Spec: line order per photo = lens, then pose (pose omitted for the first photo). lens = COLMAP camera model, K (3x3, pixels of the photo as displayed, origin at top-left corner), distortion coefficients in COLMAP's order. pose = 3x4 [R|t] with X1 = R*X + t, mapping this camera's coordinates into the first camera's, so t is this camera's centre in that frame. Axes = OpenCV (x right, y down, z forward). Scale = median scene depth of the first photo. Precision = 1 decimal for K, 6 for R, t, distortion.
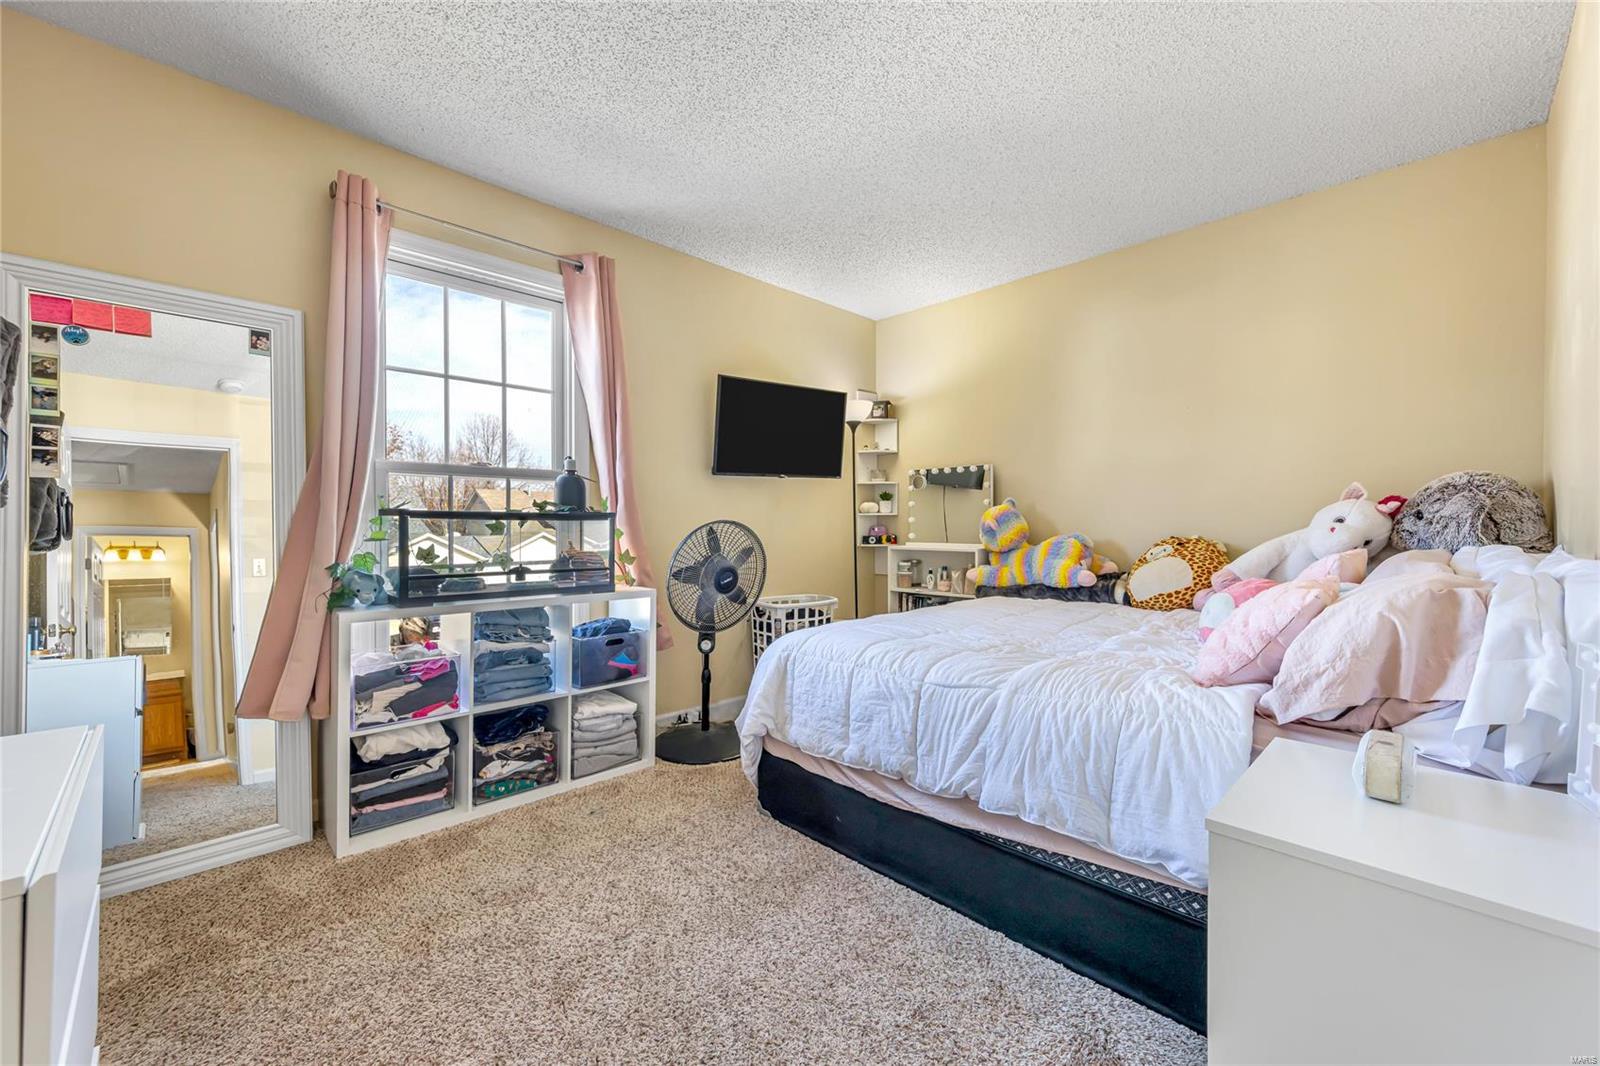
lens RADIAL K [[643.9, 0, 803.3], [0, 643.9, 527.2], [0, 0, 1]] dist [0.003741, -0.000012]
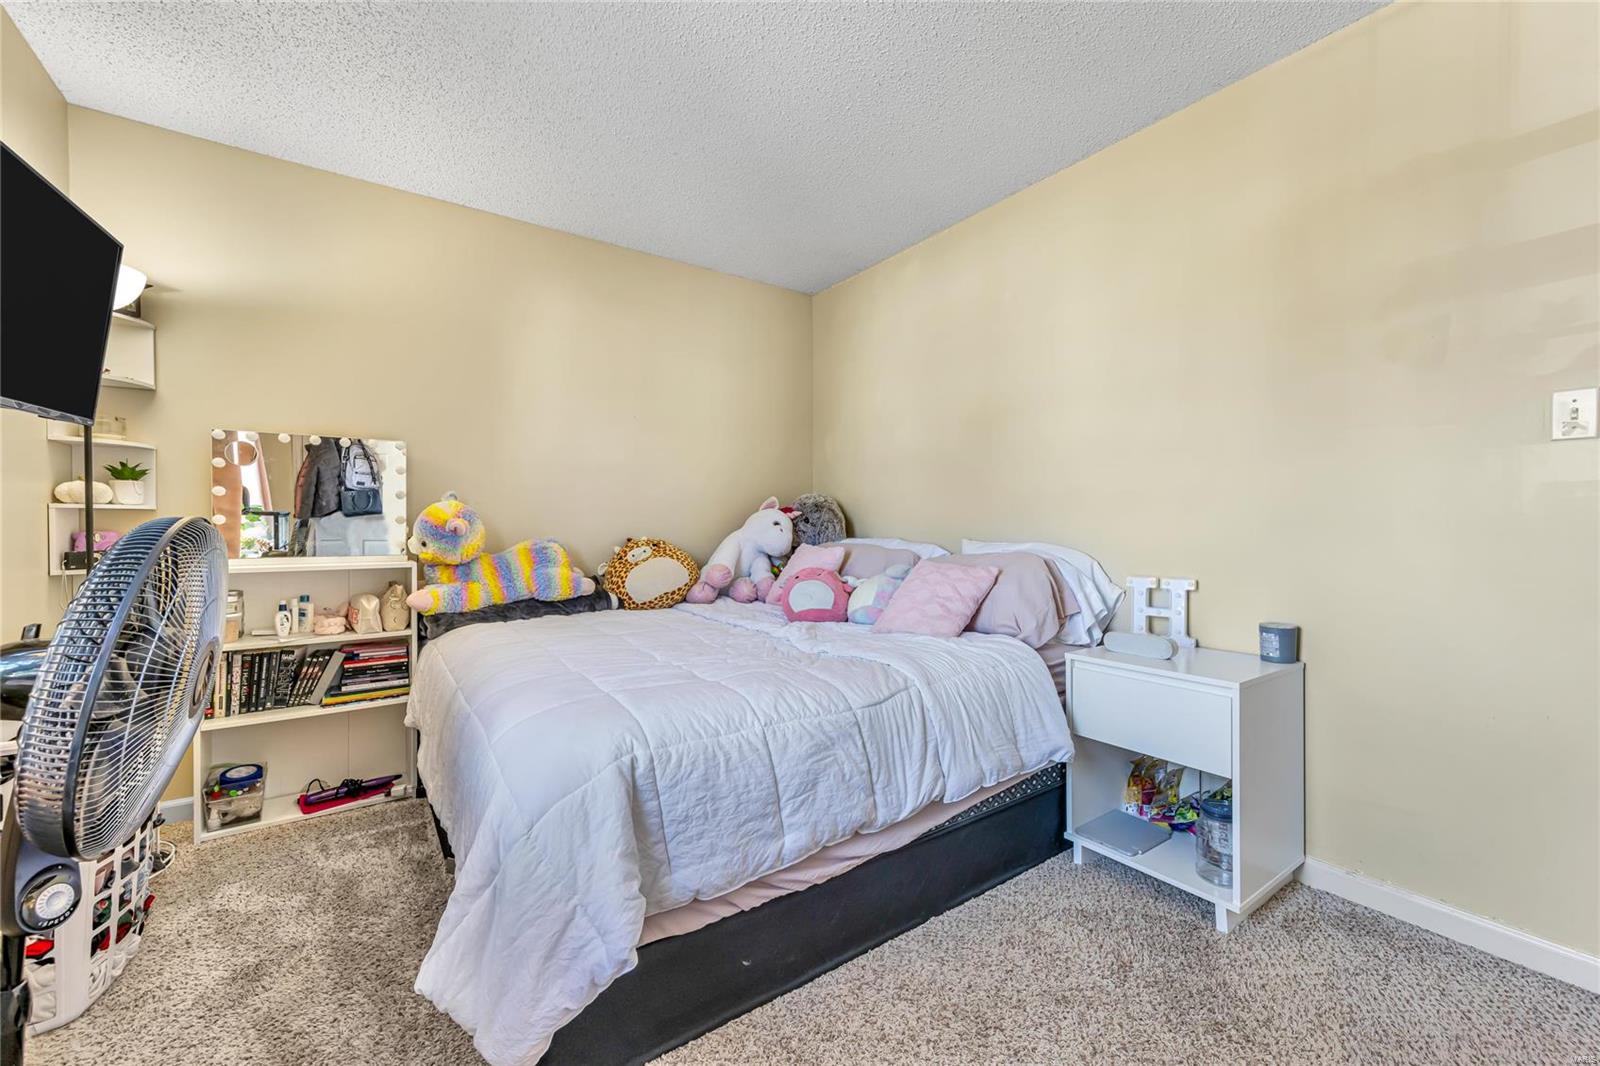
lens RADIAL K [[643.9, 0, 802.5], [0, 643.9, 527.0], [0, 0, 1]] dist [0.003741, -0.000012]
pose [[0.149461, -0.002953, 0.988763, -0.564550], [0.004390, 0.999988, 0.002323, -0.006180], [-0.988758, 0.003994, 0.149473, 0.781017]]
